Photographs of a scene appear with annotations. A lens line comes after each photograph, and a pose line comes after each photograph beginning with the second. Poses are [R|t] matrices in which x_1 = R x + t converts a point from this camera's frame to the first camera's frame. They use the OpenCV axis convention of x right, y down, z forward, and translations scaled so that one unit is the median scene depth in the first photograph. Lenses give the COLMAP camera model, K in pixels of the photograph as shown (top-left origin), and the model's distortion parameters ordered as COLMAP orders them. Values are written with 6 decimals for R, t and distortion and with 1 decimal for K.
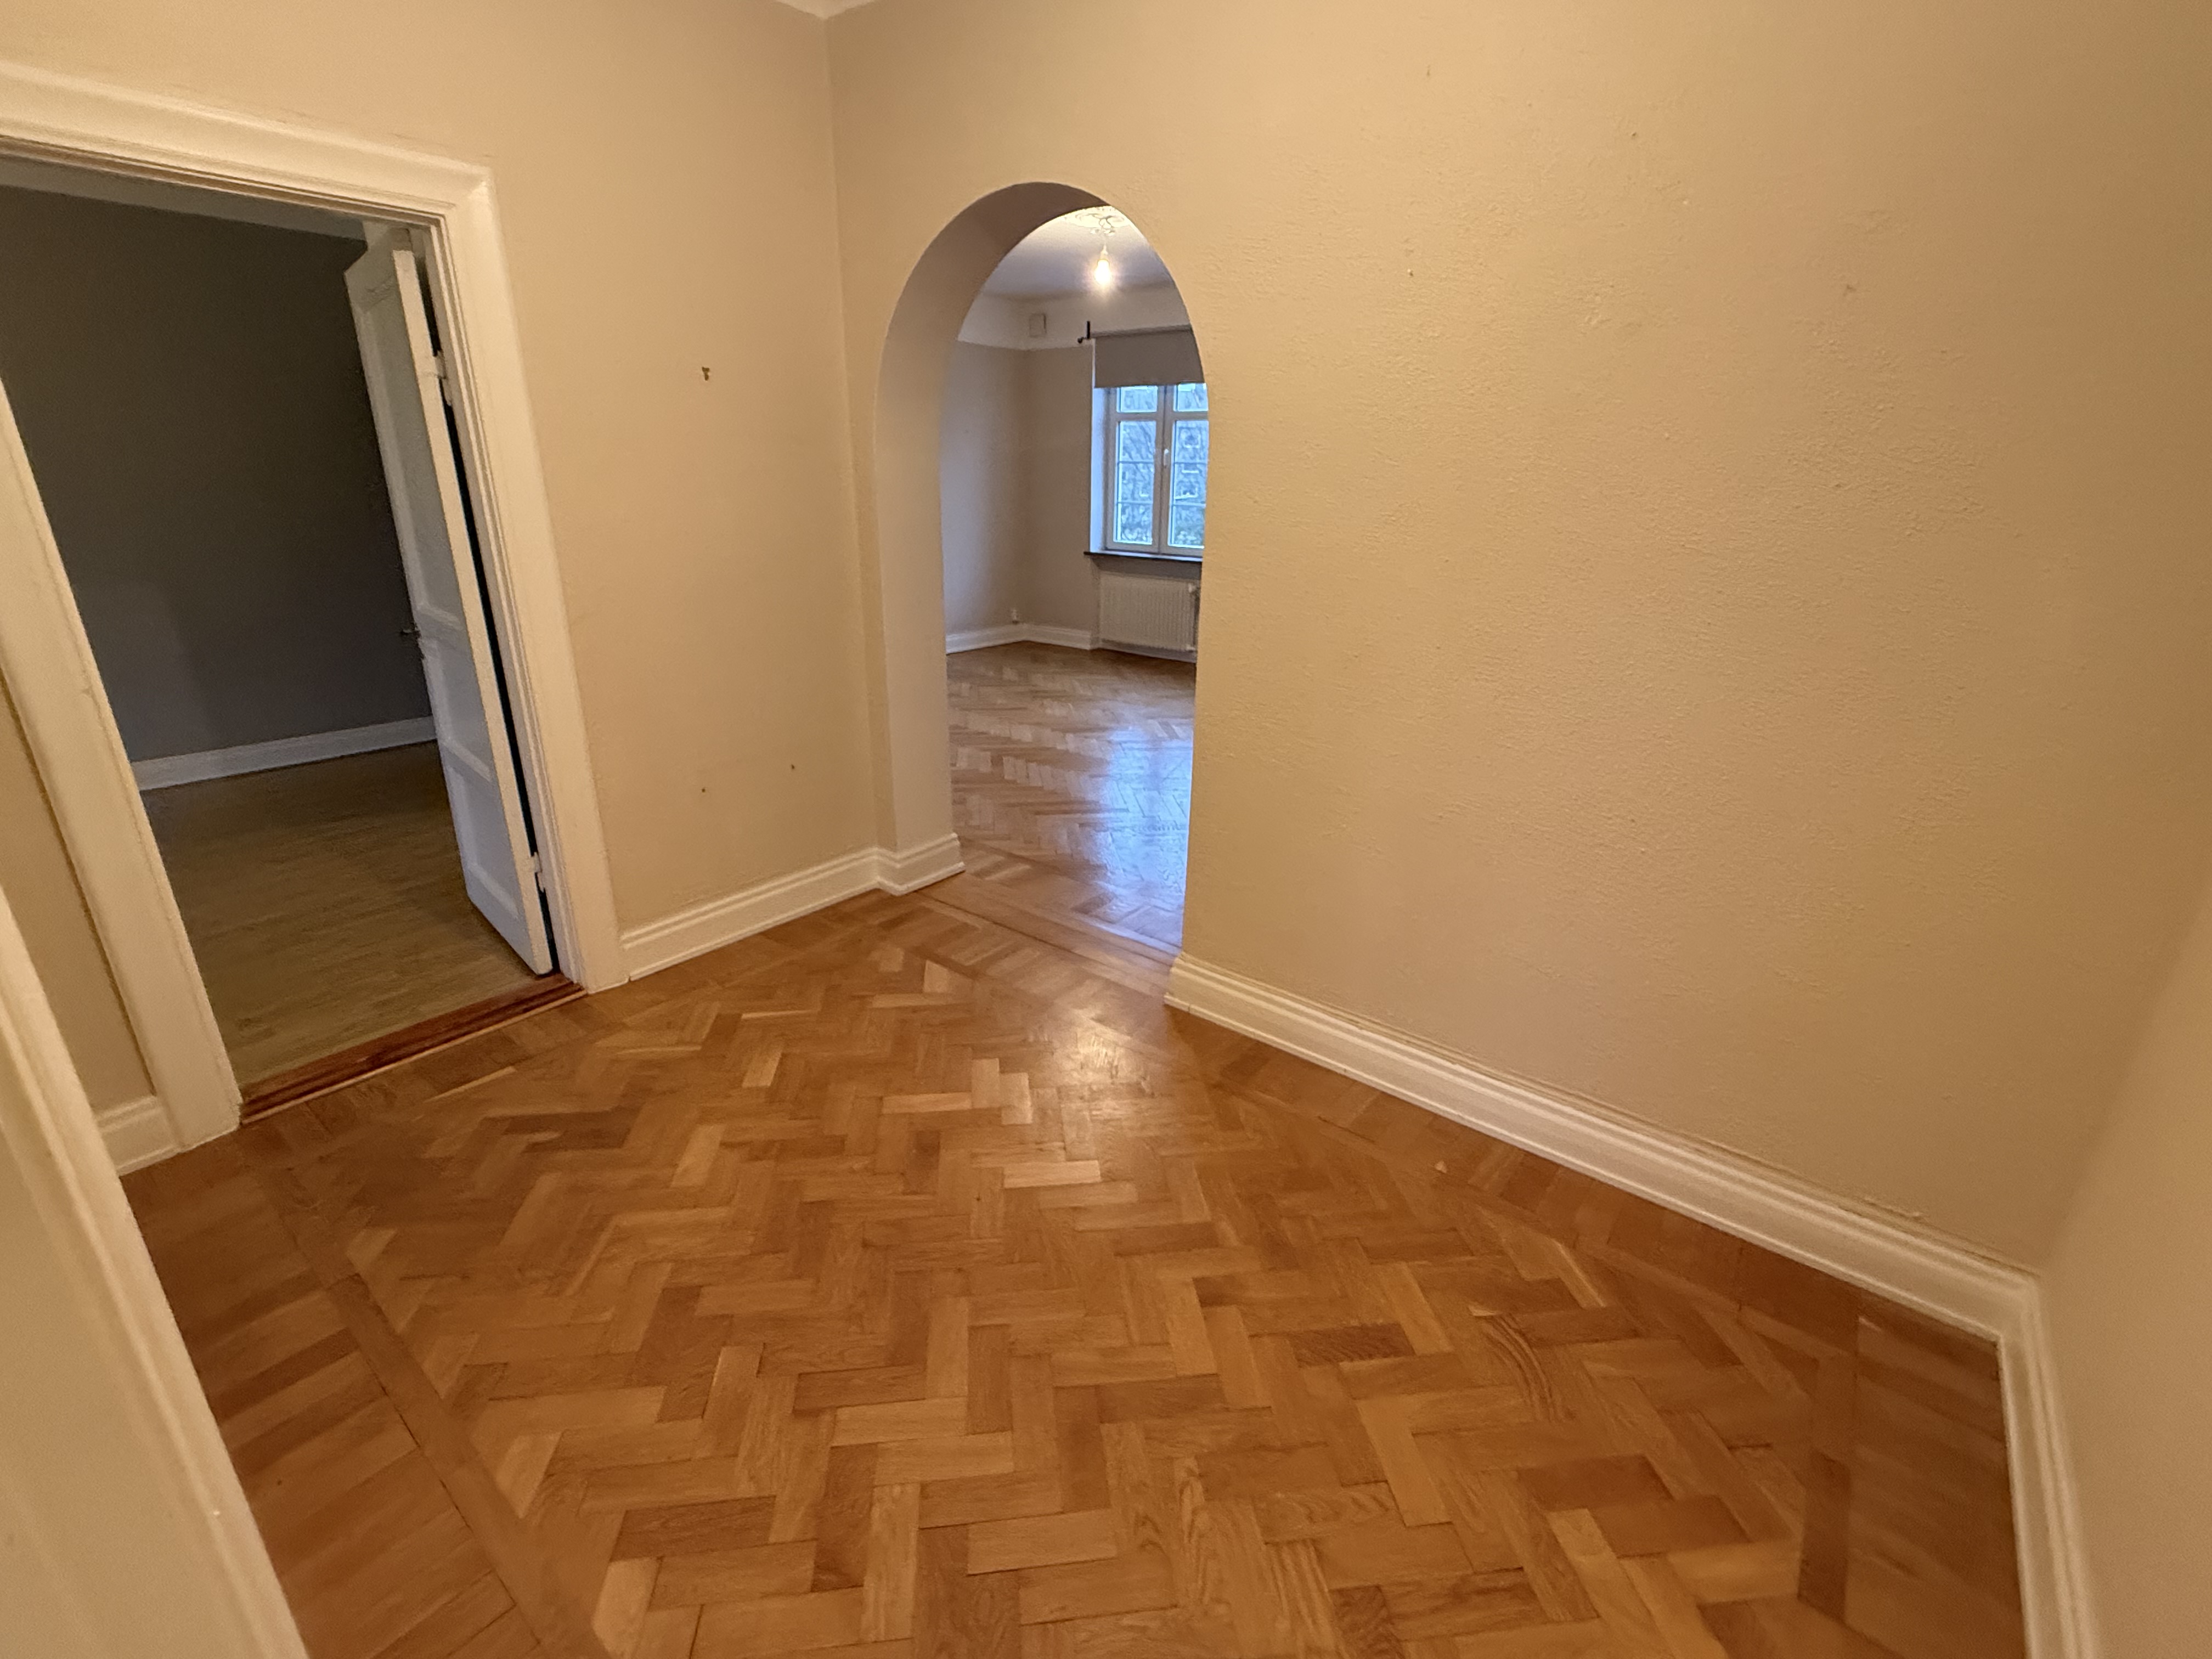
lens RADIAL K [[978.5, 0, 1101.4], [0, 978.5, 828.9], [0, 0, 1]] dist [-0.002247, 0.000318]
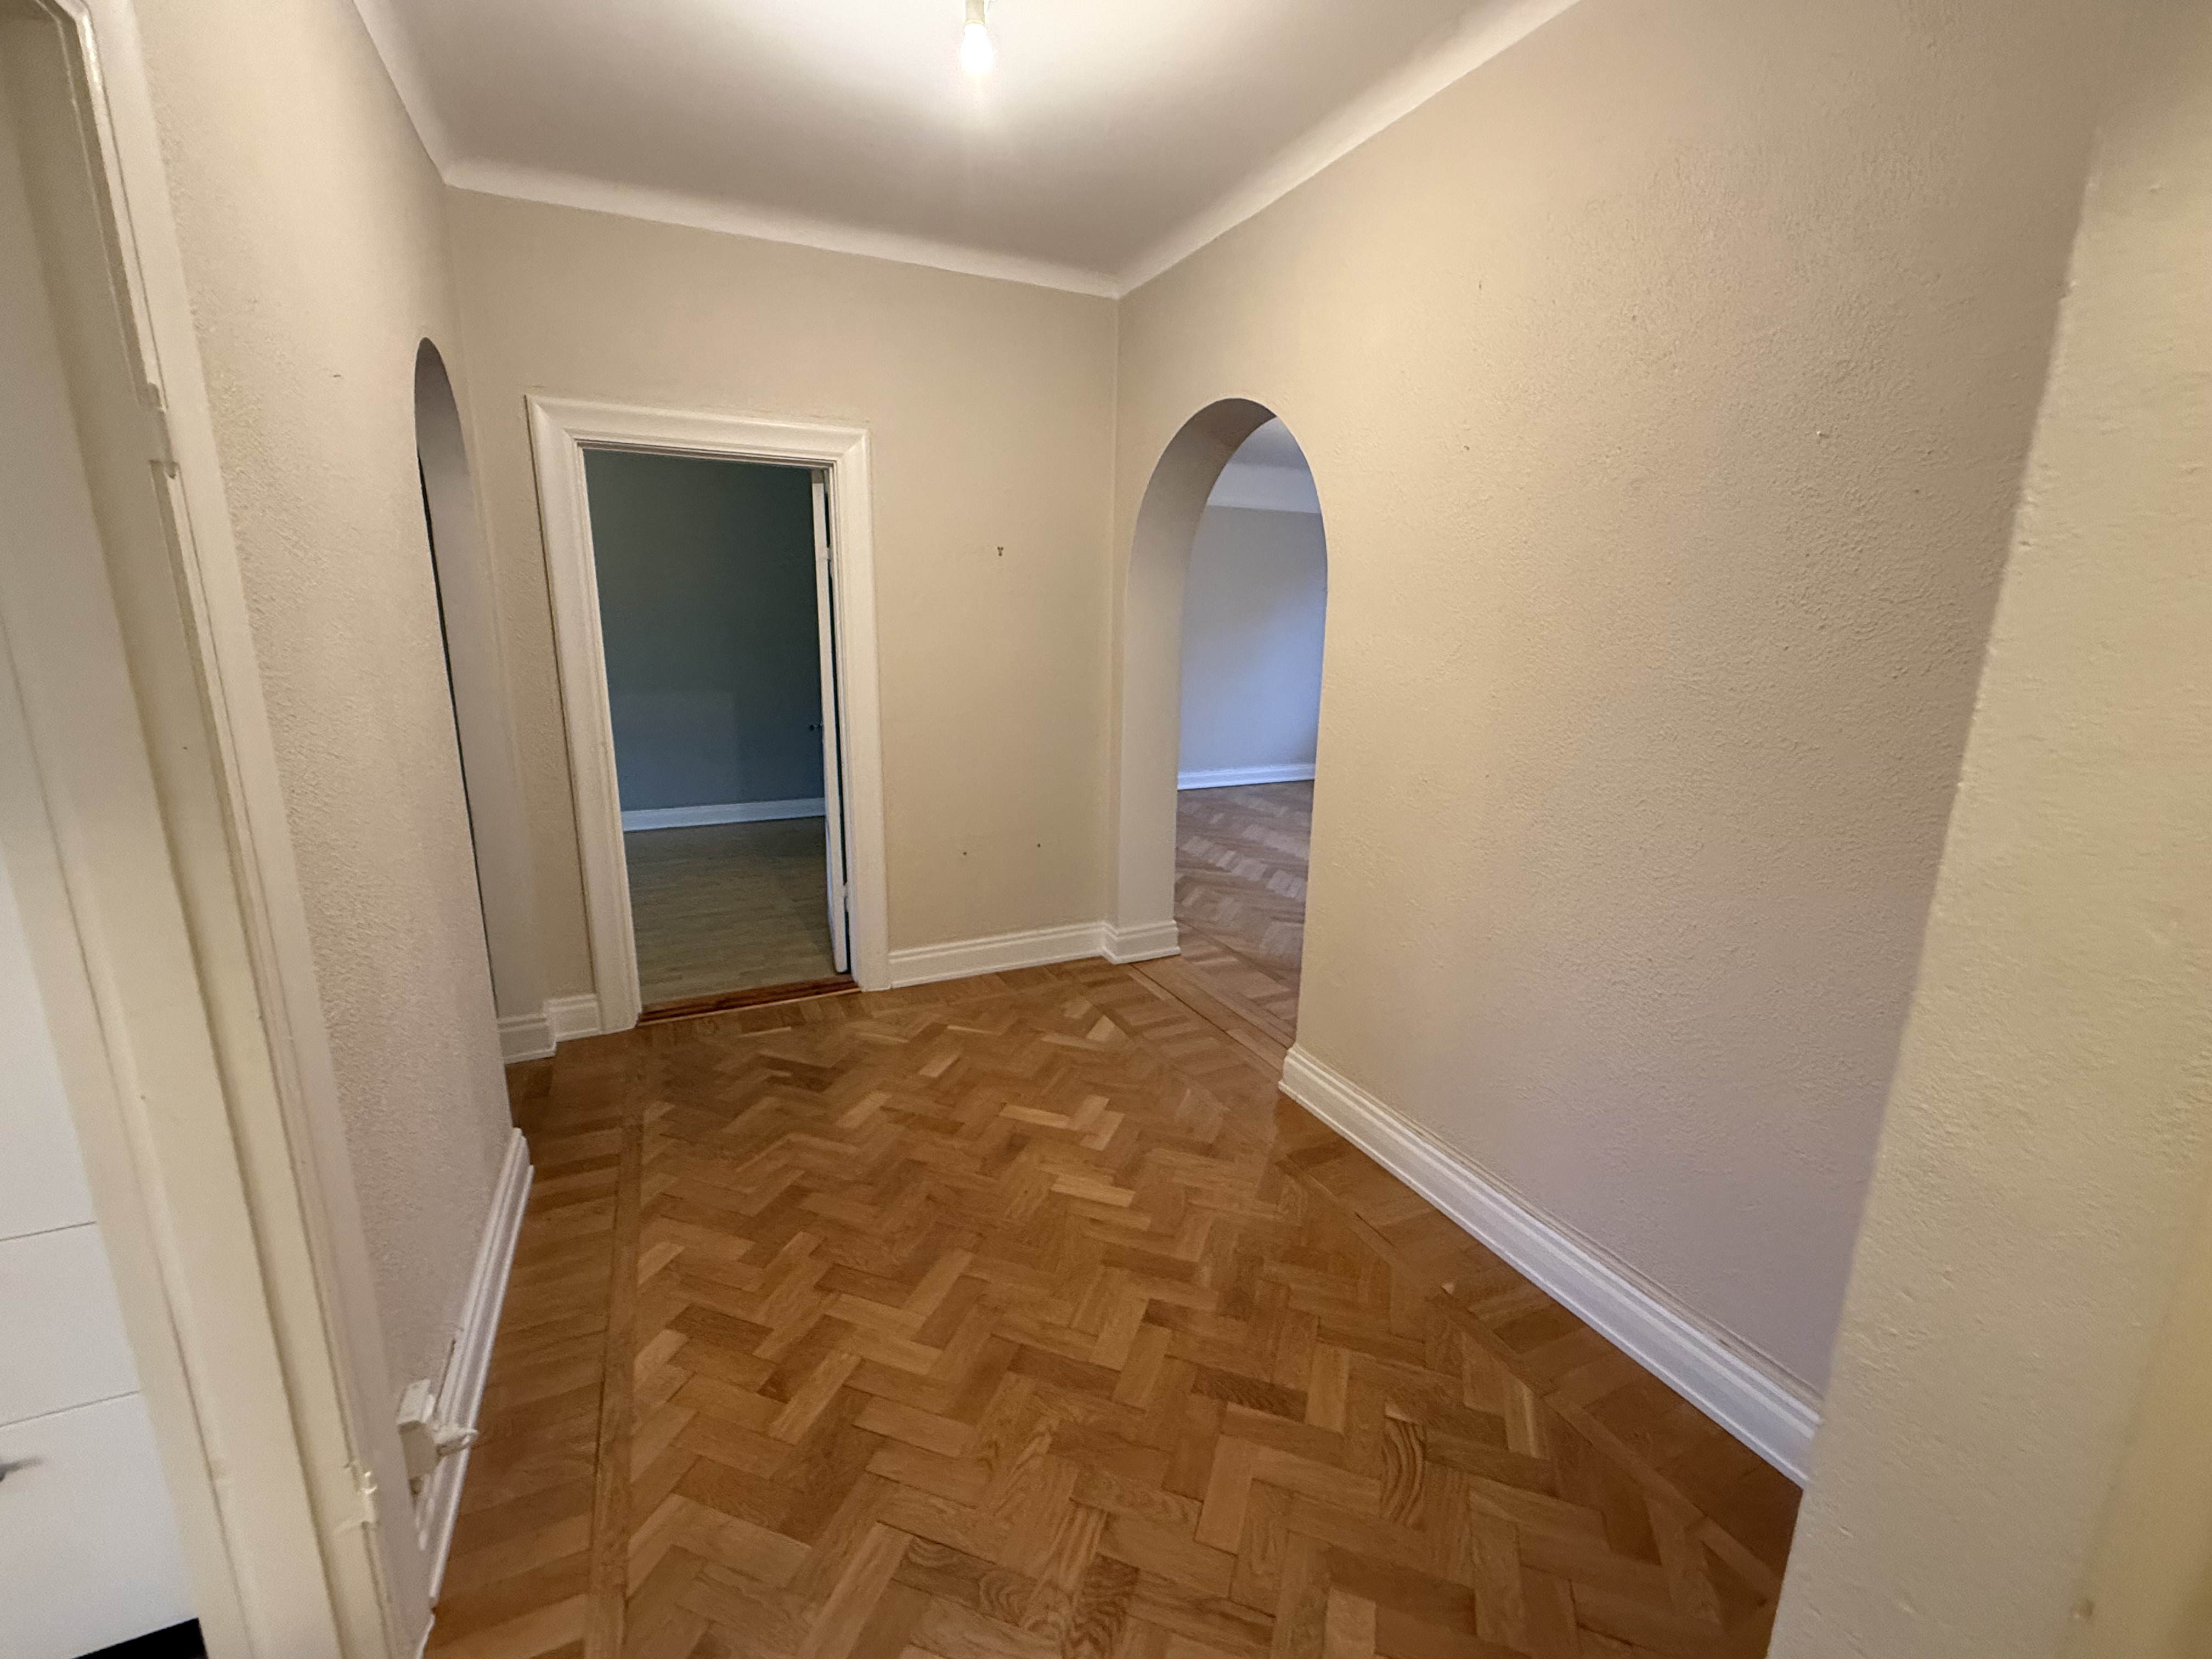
lens RADIAL K [[917.5, 0, 1104.7], [0, 917.5, 831.8], [0, 0, 1]] dist [-0.002341, 0.000026]
pose [[0.902063, 0.094674, -0.421092, 0.365176], [-0.148351, 0.984214, -0.096517, 0.029605], [0.405307, 0.149533, 0.901868, -0.053853]]
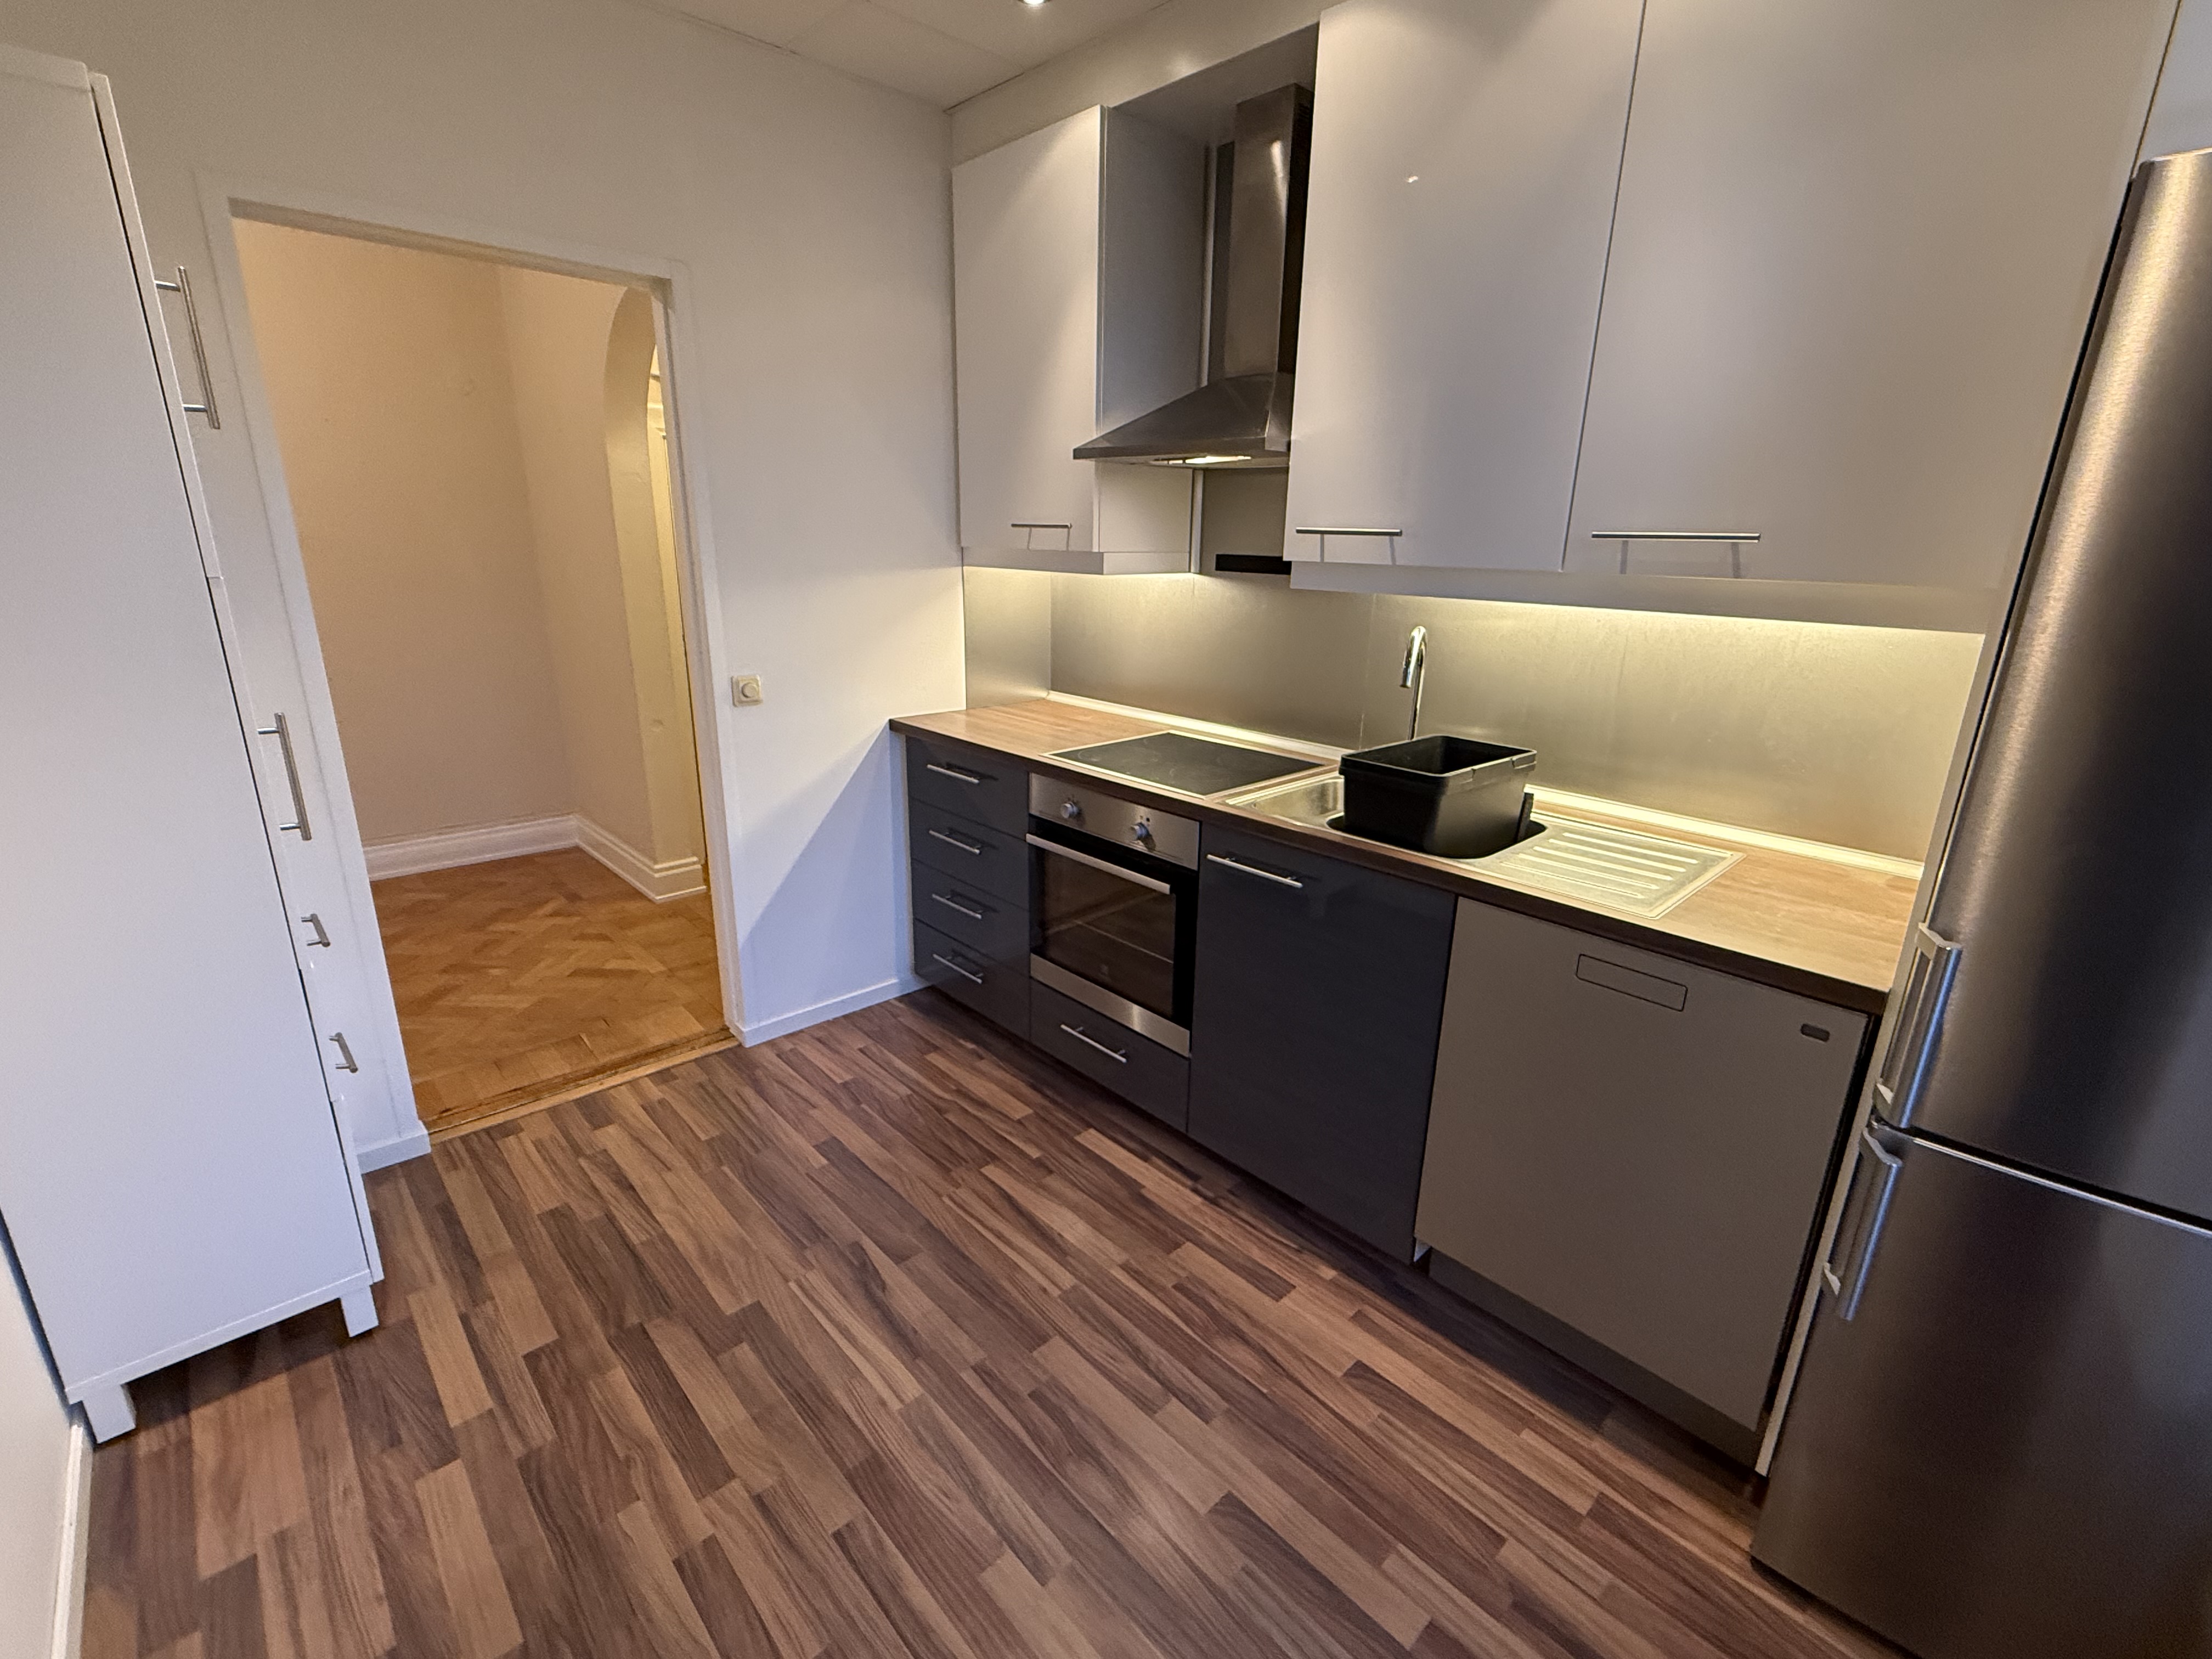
lens RADIAL K [[968.9, 0, 1098.2], [0, 968.9, 825.5], [0, 0, 1]] dist [0.000430, 0.000080]
pose [[0.144420, -0.300599, 0.942753, -0.962592], [0.322646, 0.914977, 0.242316, 0.239842], [-0.935437, 0.269180, 0.229128, -0.661308]]
